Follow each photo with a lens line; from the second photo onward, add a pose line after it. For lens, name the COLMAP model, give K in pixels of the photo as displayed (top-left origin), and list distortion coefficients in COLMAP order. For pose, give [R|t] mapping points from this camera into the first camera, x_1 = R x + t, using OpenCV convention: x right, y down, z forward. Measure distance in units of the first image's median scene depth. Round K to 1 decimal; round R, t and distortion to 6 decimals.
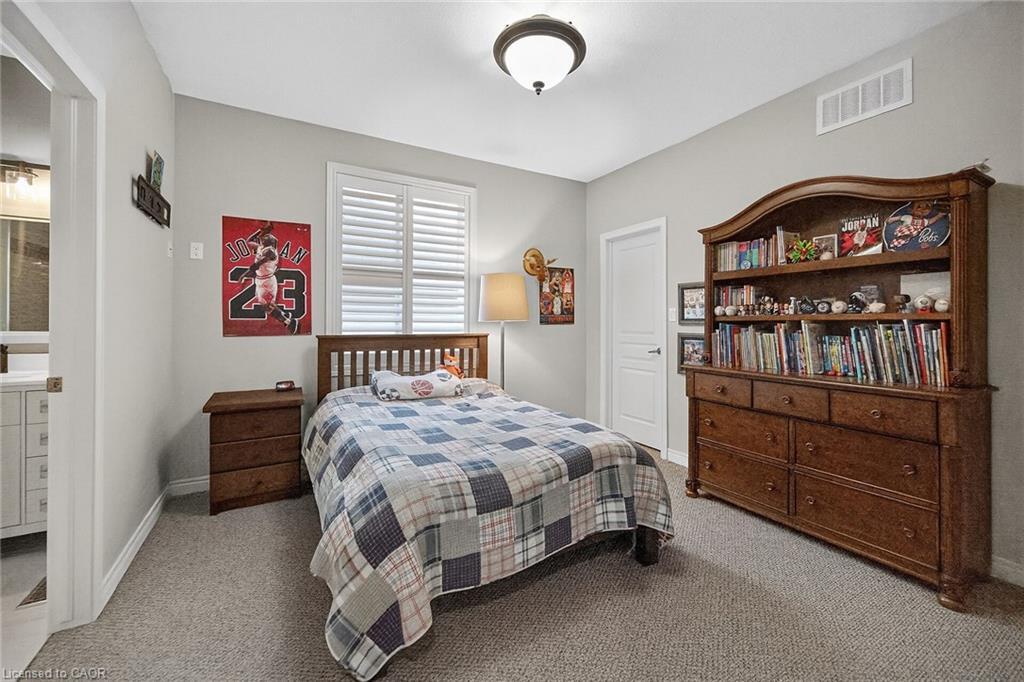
lens RADIAL K [[421.3, 0, 510.7], [0, 421.3, 330.7], [0, 0, 1]] dist [-0.001309, -0.000224]
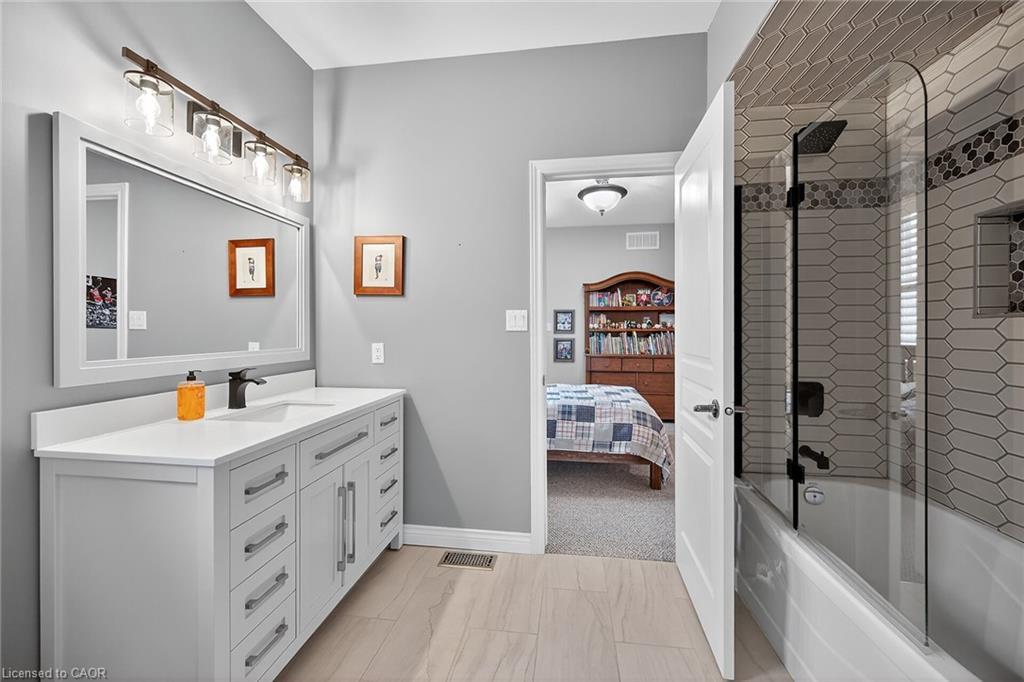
lens RADIAL K [[408.6, 0, 512.7], [0, 408.6, 335.9], [0, 0, 1]] dist [0.002243, -0.000033]
pose [[0.611921, -0.004800, 0.790904, -1.334129], [0.012580, 0.999914, -0.003664, 0.000944], [-0.790819, 0.012192, 0.611929, 0.133366]]
